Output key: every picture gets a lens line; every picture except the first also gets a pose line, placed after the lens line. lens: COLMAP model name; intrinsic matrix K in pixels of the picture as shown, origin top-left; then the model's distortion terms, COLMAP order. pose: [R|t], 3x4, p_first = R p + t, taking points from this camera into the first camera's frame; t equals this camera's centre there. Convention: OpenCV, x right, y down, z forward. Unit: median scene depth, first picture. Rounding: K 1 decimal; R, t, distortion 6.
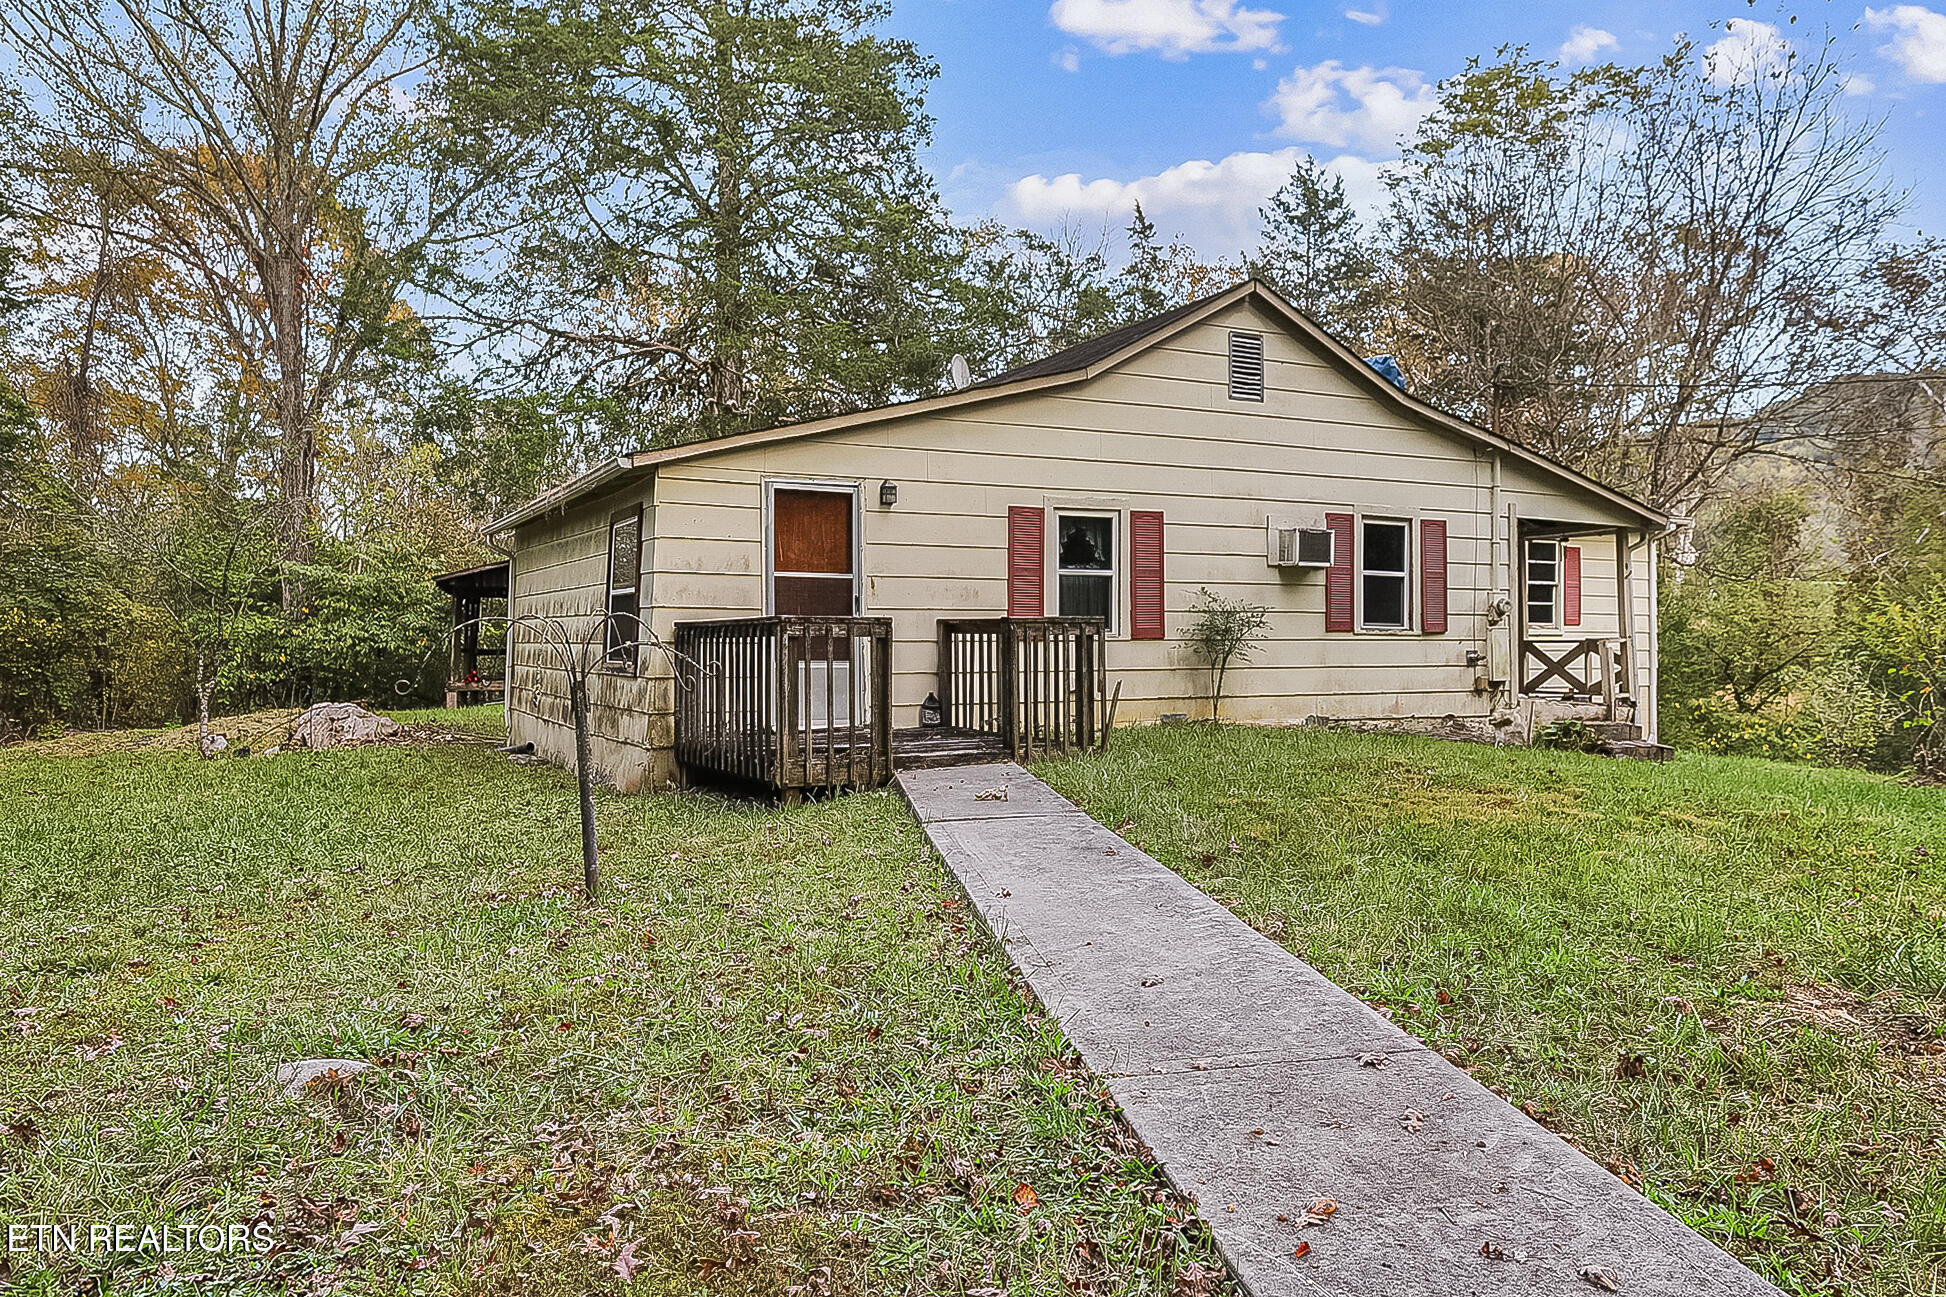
lens RADIAL K [[1379.4, 0, 973.7], [0, 1379.4, 646.0], [0, 0, 1]] dist [-0.013381, 0.000488]
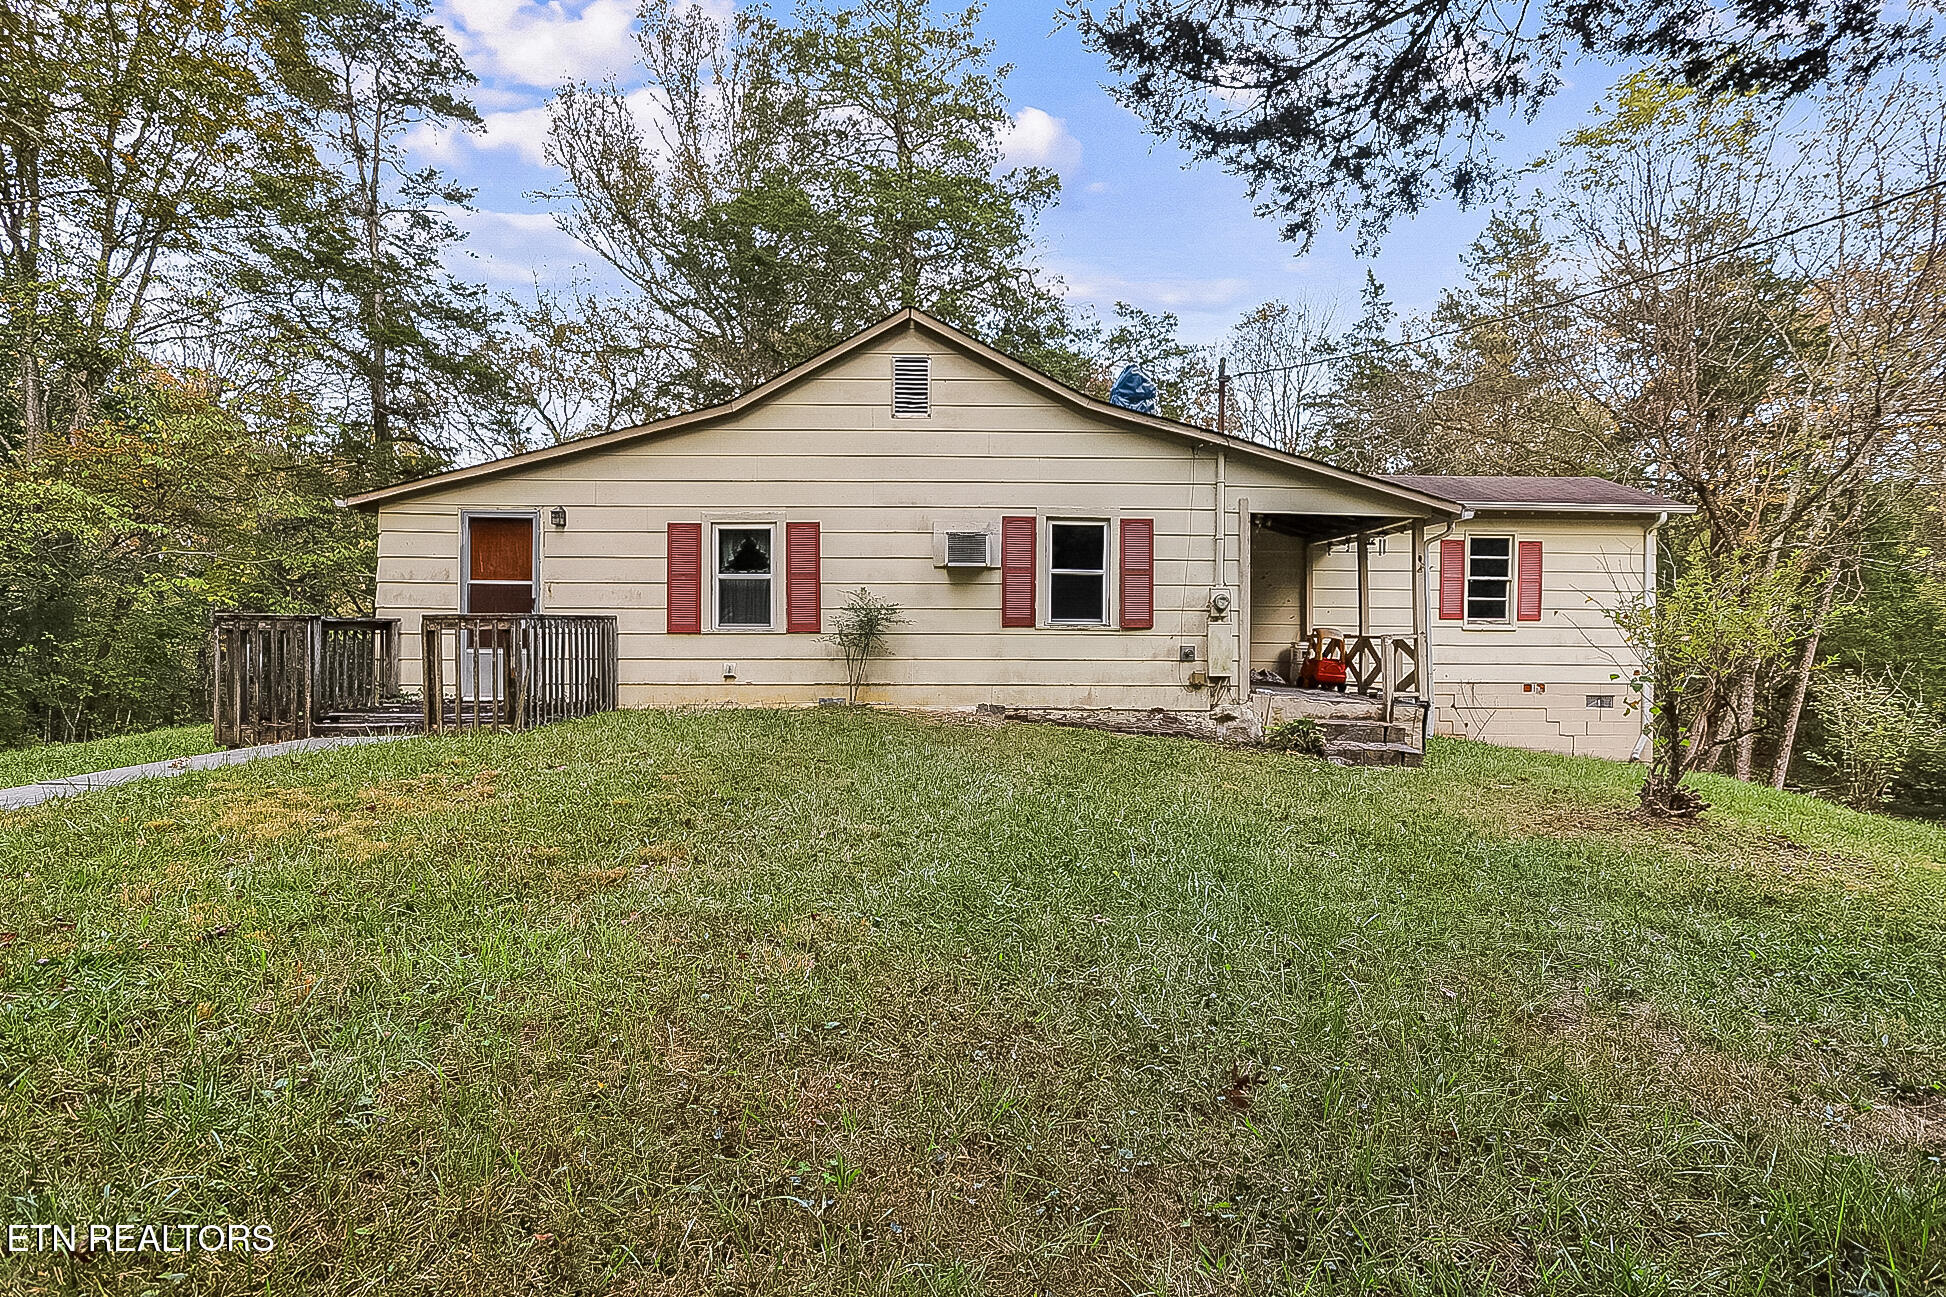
lens RADIAL K [[958.4, 0, 972.8], [0, 958.4, 647.8], [0, 0, 1]] dist [-0.000792, -0.000175]
pose [[0.903442, 0.013106, -0.428510, 0.570236], [-0.006944, 0.999849, 0.015940, -0.005905], [0.428655, -0.011425, 0.903396, 0.320027]]
